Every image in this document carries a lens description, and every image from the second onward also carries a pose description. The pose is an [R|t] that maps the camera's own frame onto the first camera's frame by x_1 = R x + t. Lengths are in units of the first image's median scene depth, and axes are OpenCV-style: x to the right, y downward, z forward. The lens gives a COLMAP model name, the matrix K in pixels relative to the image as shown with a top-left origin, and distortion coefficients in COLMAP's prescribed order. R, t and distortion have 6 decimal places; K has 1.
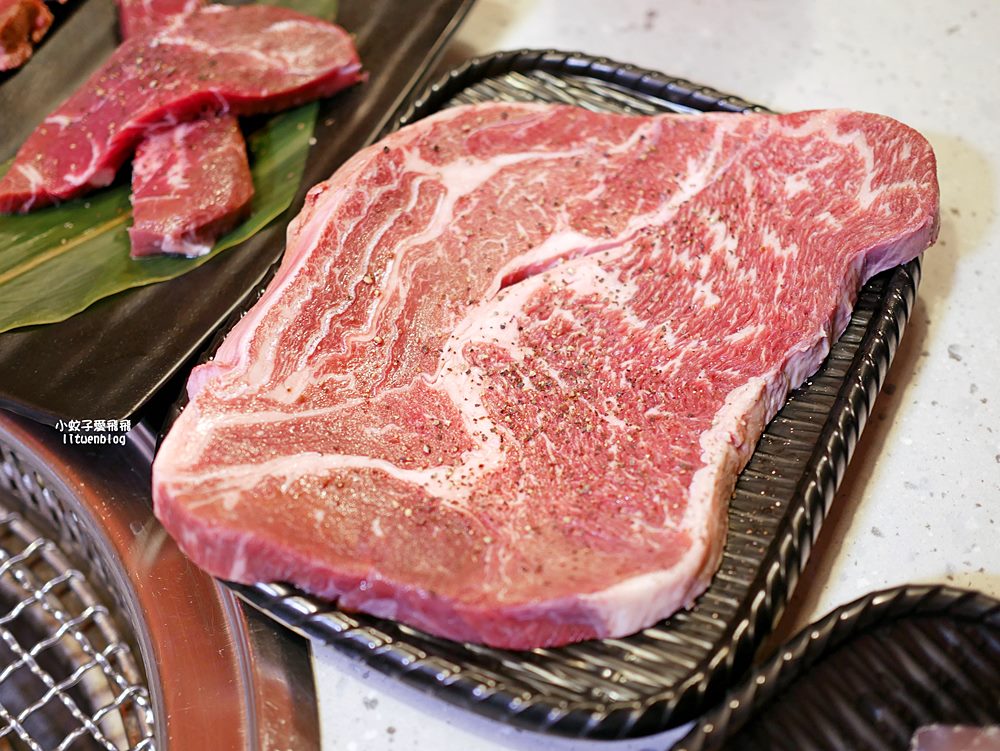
lens RADIAL K [[1436.4, 0, 500.0], [0, 1436.4, 375.5], [0, 0, 1]] dist [-0.100784, -0.031879]
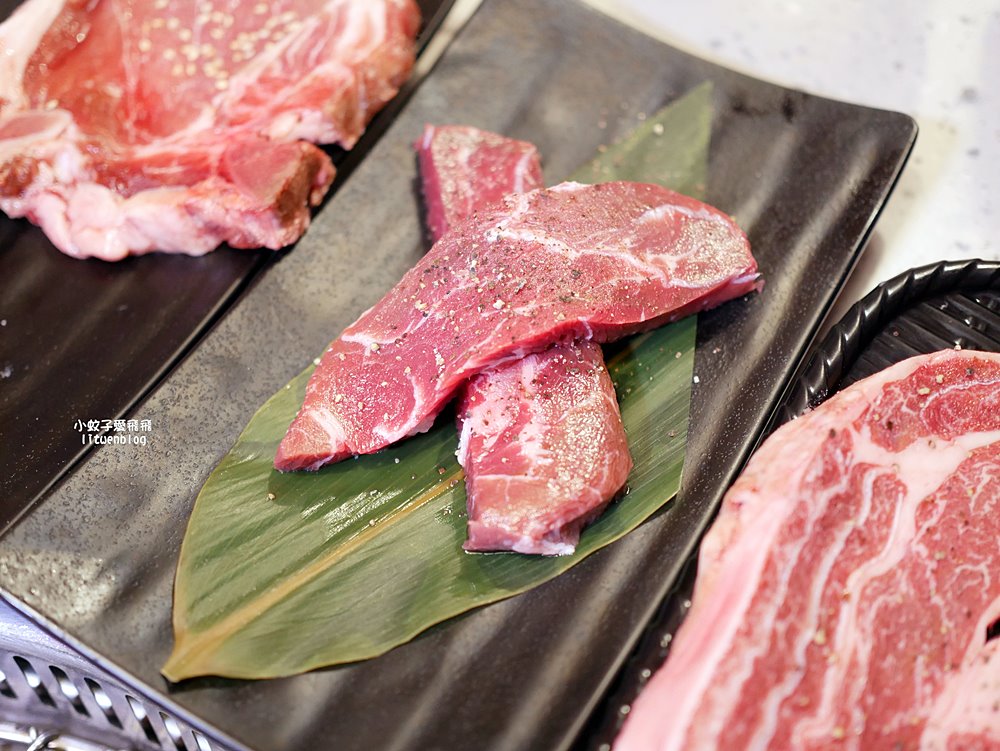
lens RADIAL K [[1436.4, 0, 500.0], [0, 1436.4, 375.5], [0, 0, 1]] dist [-0.100784, -0.031879]
pose [[0.997349, 0.059985, -0.041201, -0.217165], [-0.058214, 0.997381, 0.042918, -0.206397], [0.043668, -0.040406, 0.998229, 0.272813]]
